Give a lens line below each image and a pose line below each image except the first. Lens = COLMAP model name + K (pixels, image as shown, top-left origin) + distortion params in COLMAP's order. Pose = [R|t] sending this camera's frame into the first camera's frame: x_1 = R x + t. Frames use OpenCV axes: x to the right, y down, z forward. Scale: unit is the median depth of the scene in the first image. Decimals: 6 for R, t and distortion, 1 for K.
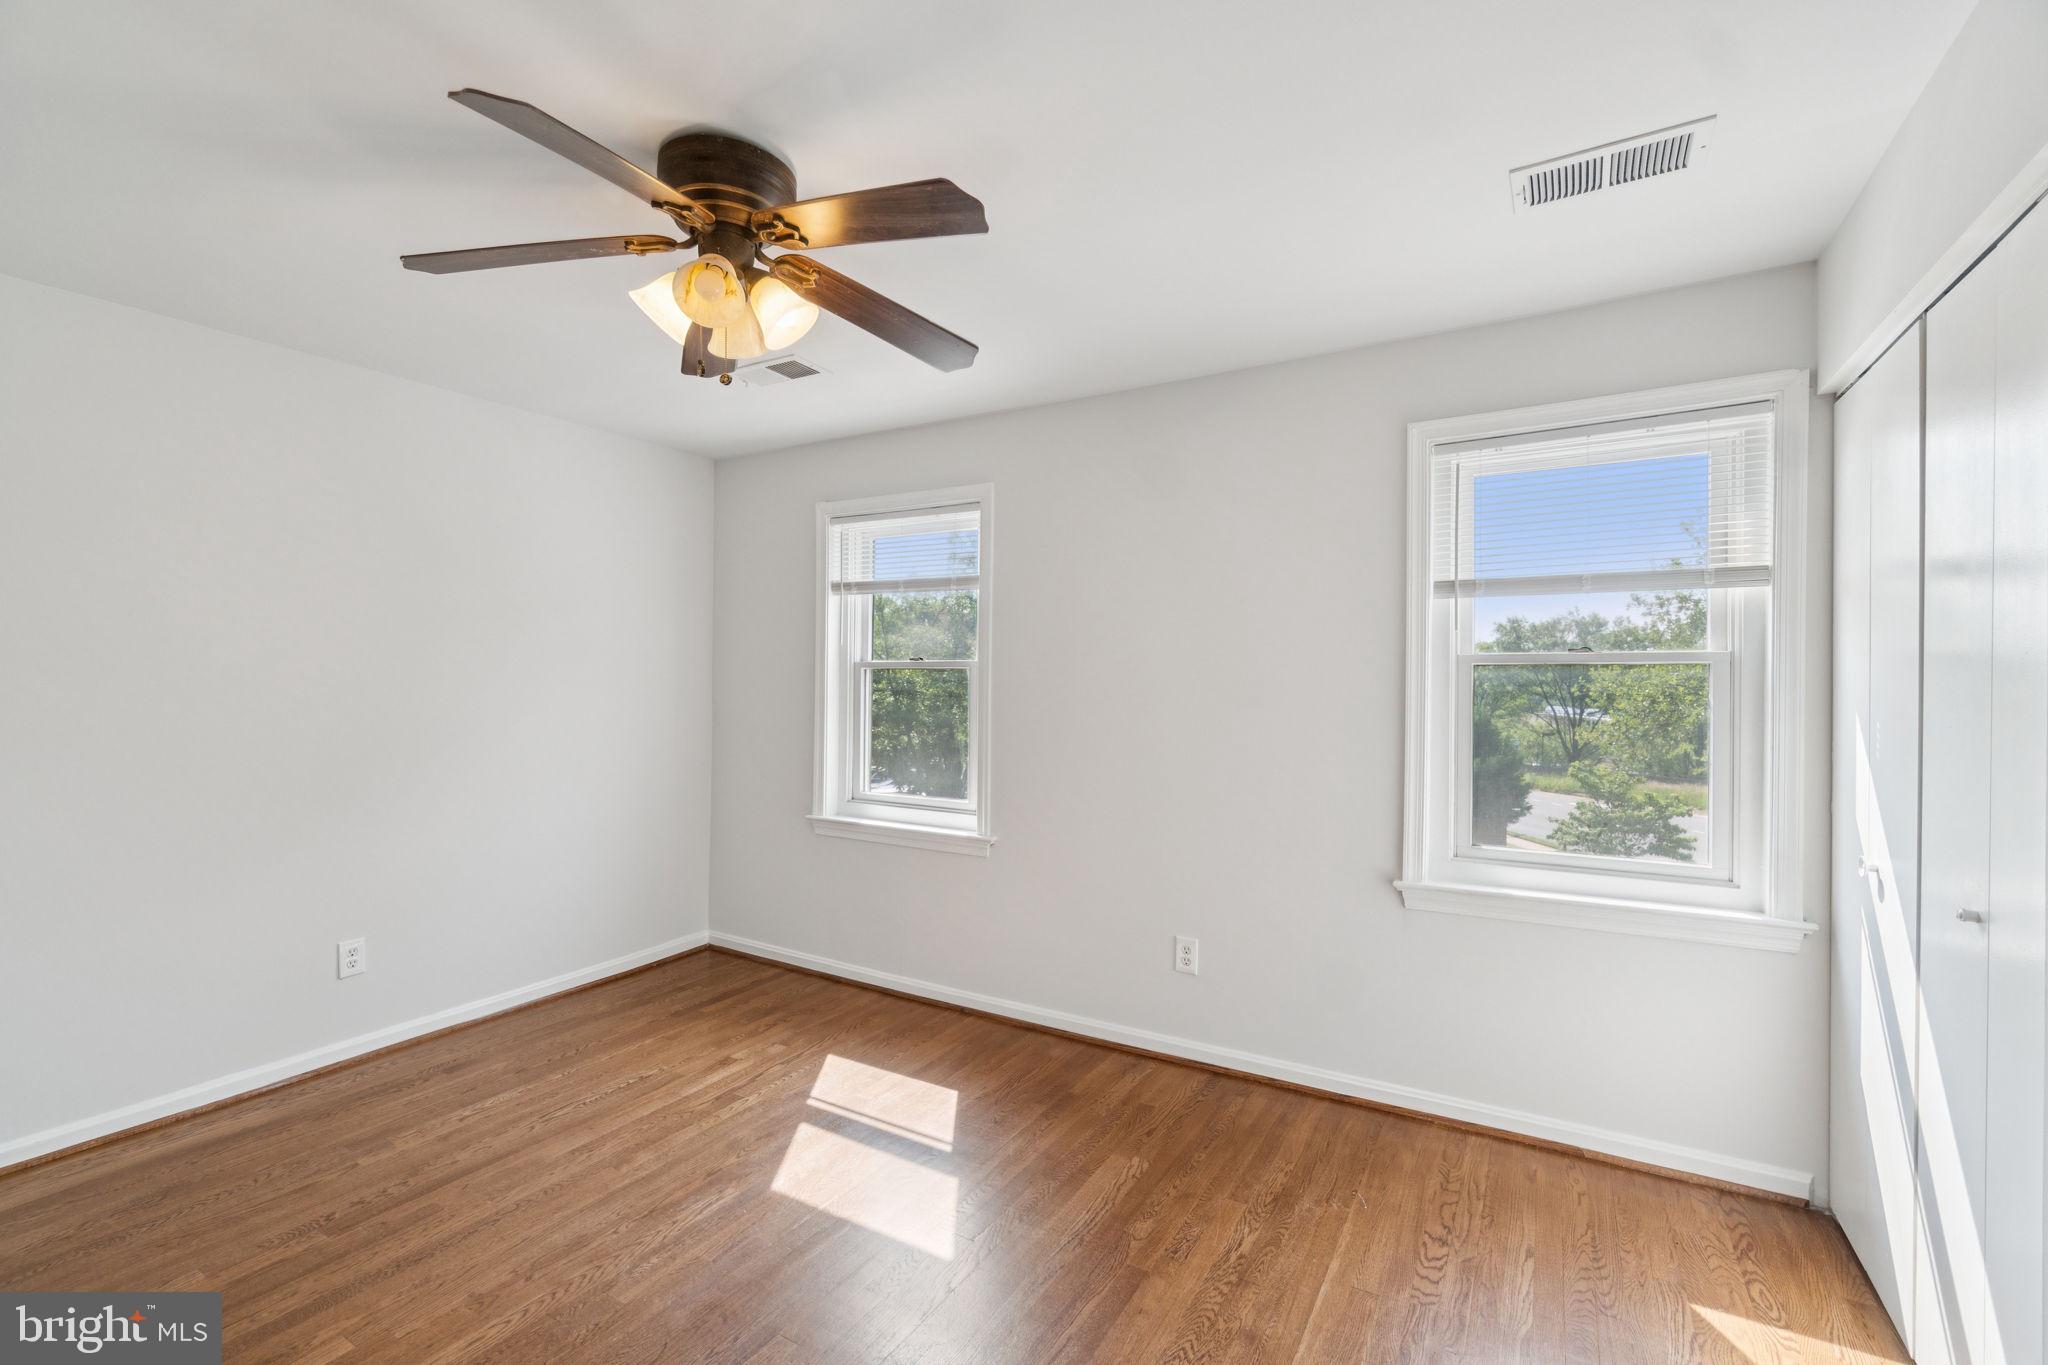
lens RADIAL K [[888.8, 0, 1014.0], [0, 888.8, 676.3], [0, 0, 1]] dist [0.000291, 0.000323]
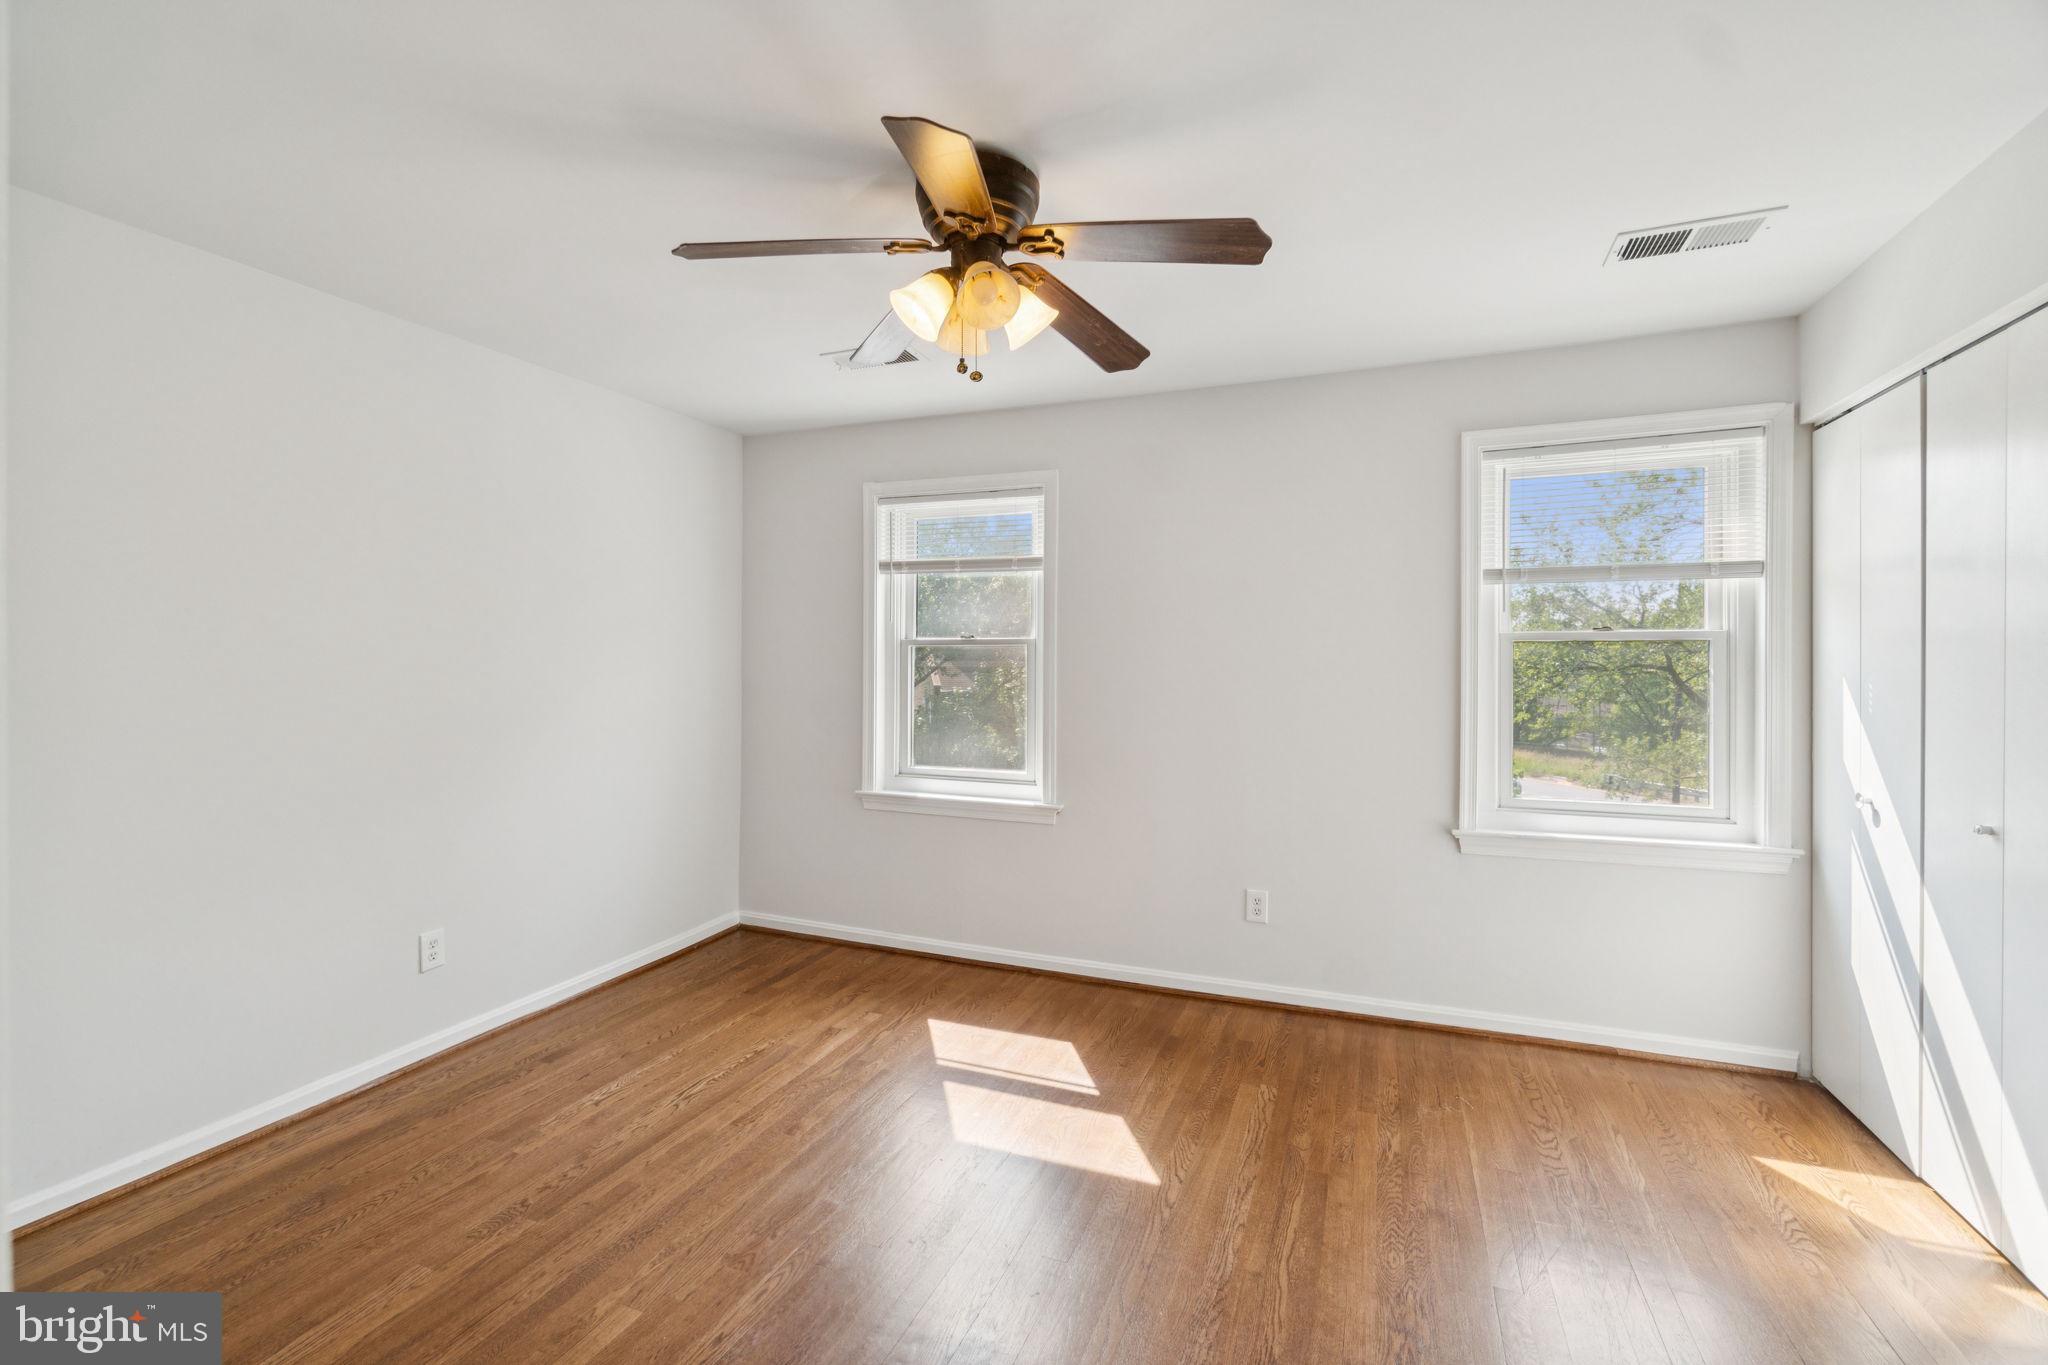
lens RADIAL K [[892.0, 0, 1017.2], [0, 892.0, 653.6], [0, 0, 1]] dist [0.000715, 0.000014]
pose [[0.987592, -0.002906, 0.157016, -0.321783], [0.002984, 0.999996, -0.000260, 0.001015], [-0.157014, 0.000726, 0.987596, -0.051935]]
